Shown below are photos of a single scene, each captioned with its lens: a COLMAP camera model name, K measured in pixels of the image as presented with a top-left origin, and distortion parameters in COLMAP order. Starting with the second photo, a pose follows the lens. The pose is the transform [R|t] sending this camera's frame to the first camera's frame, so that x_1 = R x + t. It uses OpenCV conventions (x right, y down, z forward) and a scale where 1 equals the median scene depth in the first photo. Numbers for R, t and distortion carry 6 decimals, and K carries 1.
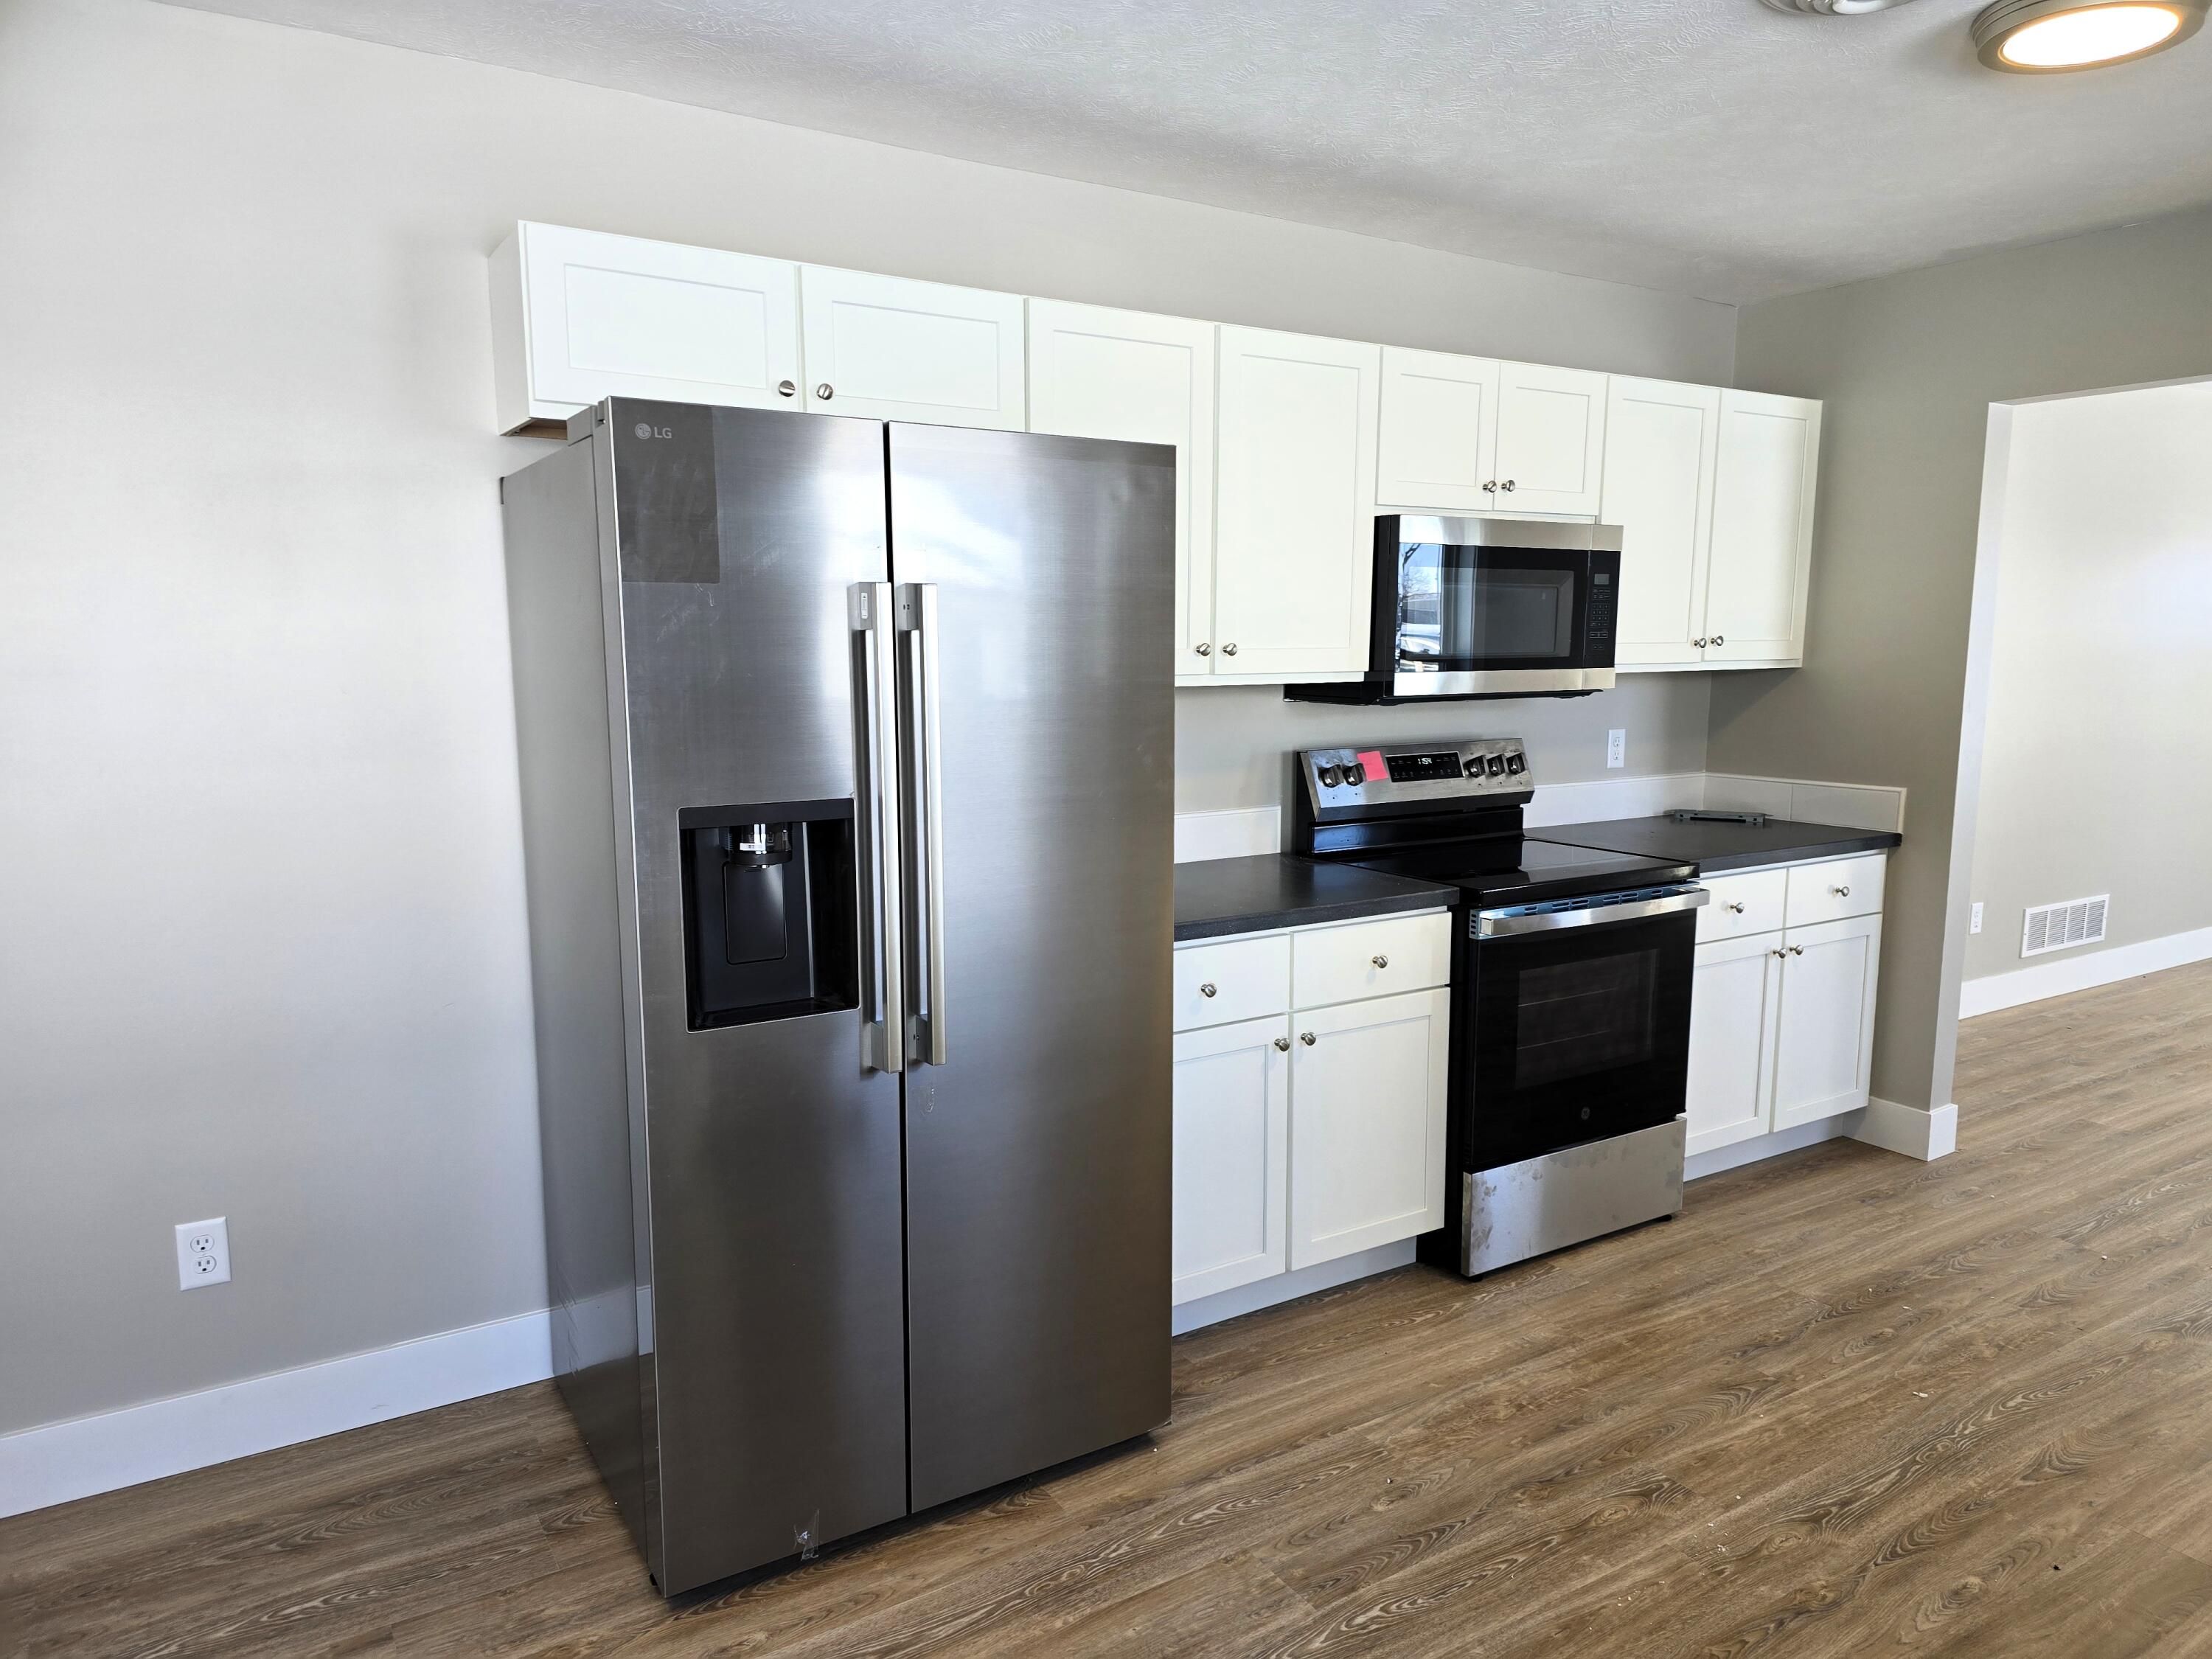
lens RADIAL K [[1461.9, 0, 1108.1], [0, 1461.9, 829.8], [0, 0, 1]] dist [0.039591, 0.000569]
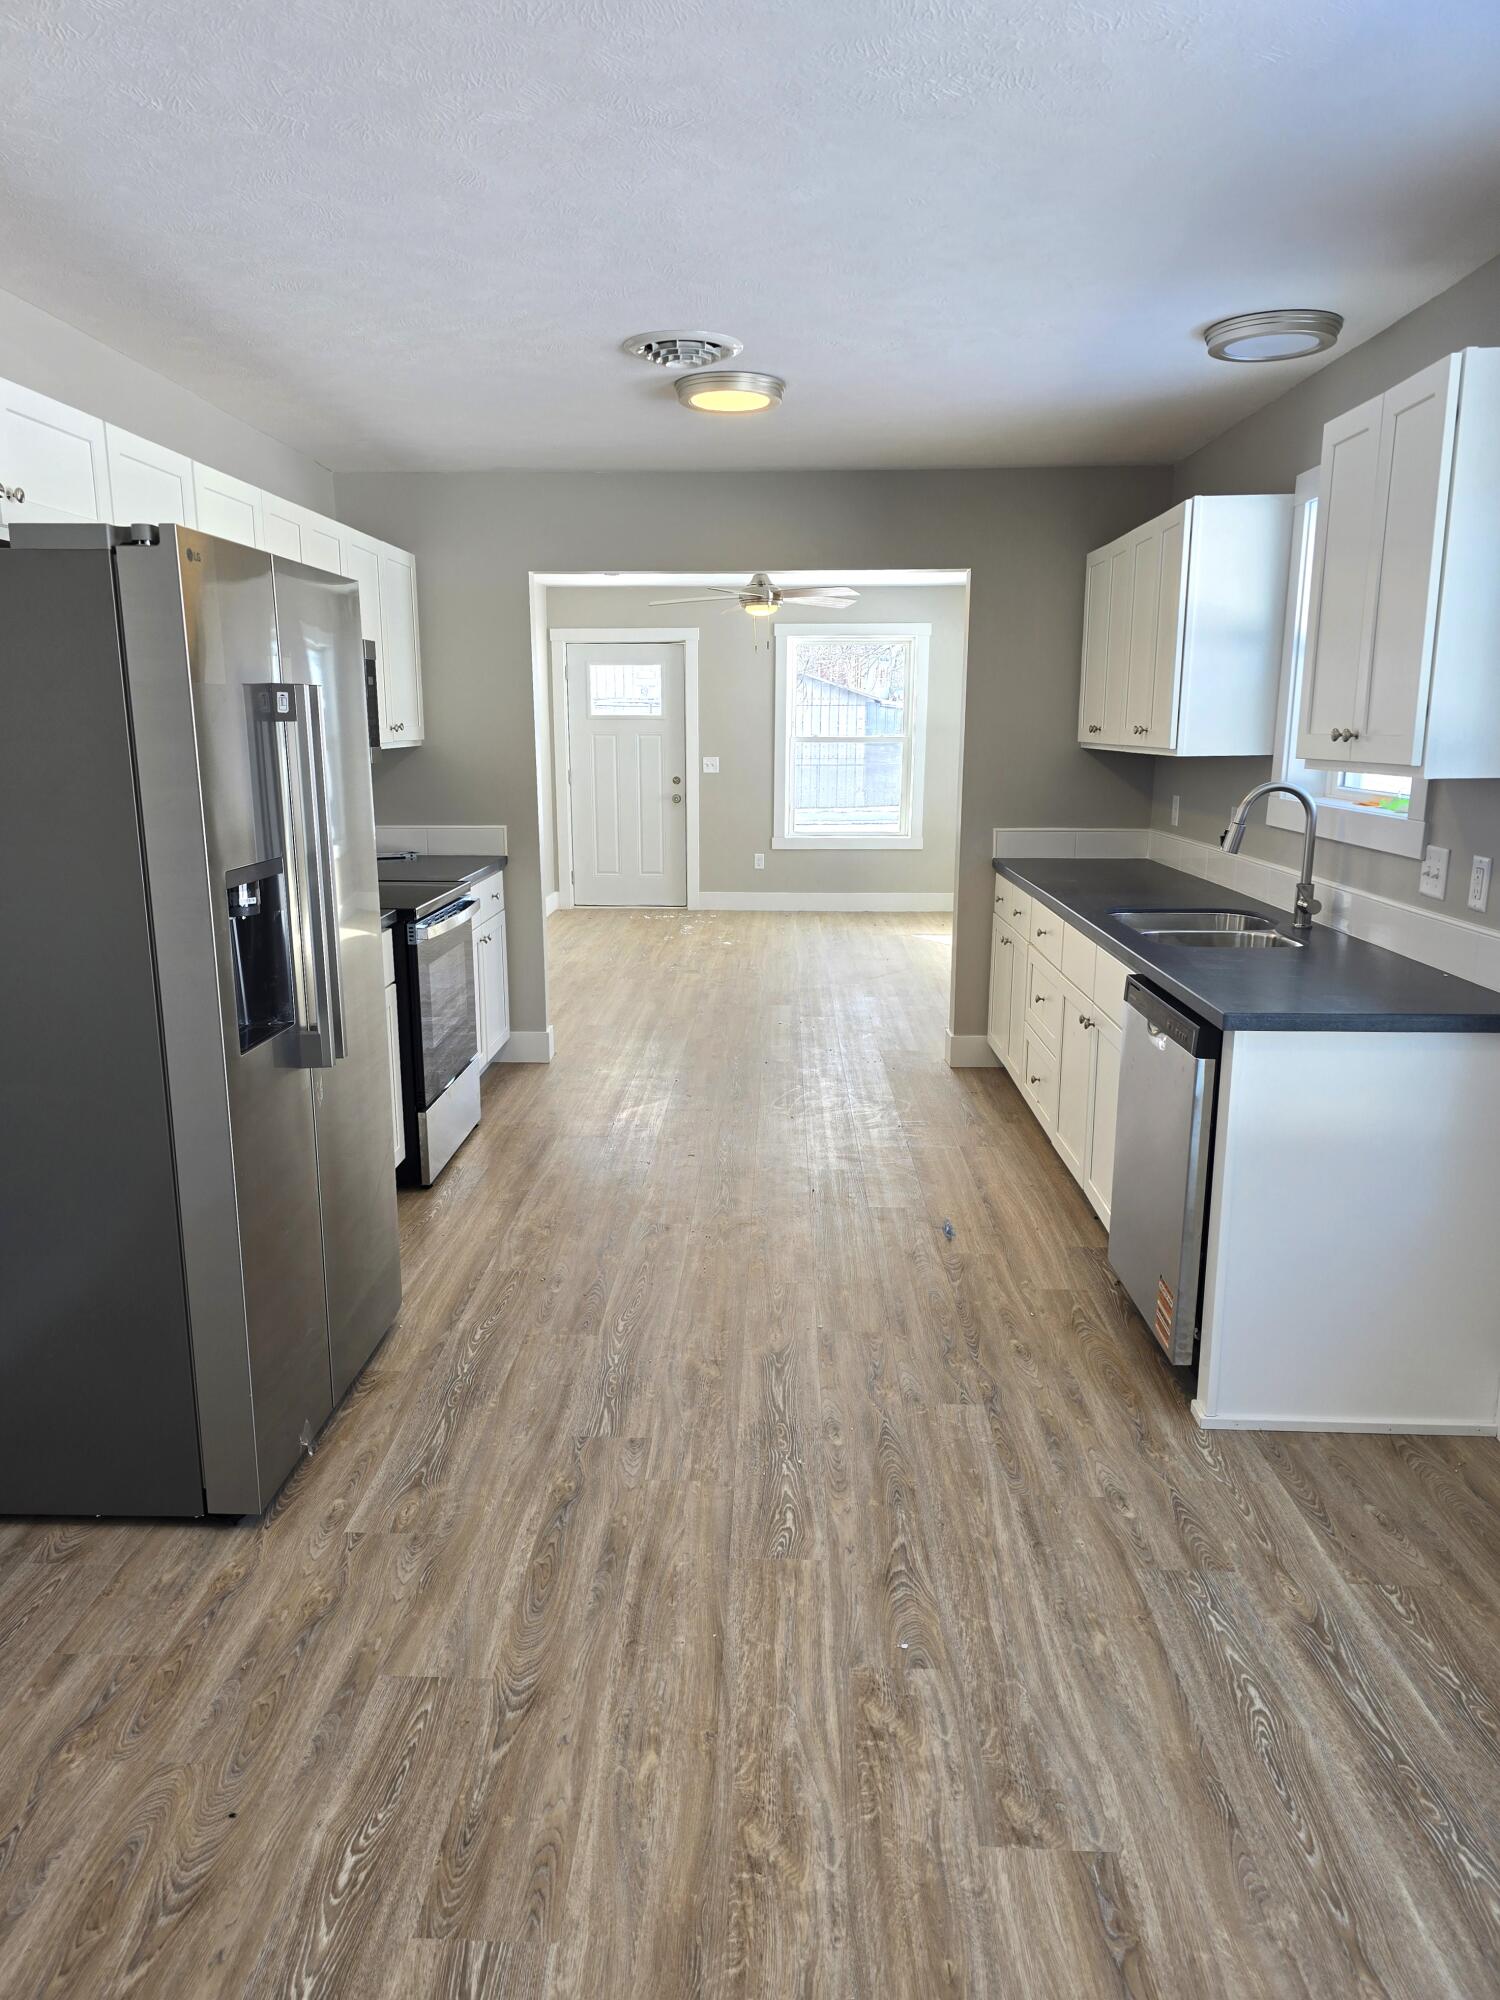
lens RADIAL K [[1321.8, 0, 753.0], [0, 1321.8, 1008.7], [0, 0, 1]] dist [0.039591, 0.000569]
pose [[0.563890, -0.168983, 0.808376, -0.683075], [0.101552, 0.985601, 0.135192, -0.003043], [-0.819582, 0.005859, 0.572932, 0.020823]]
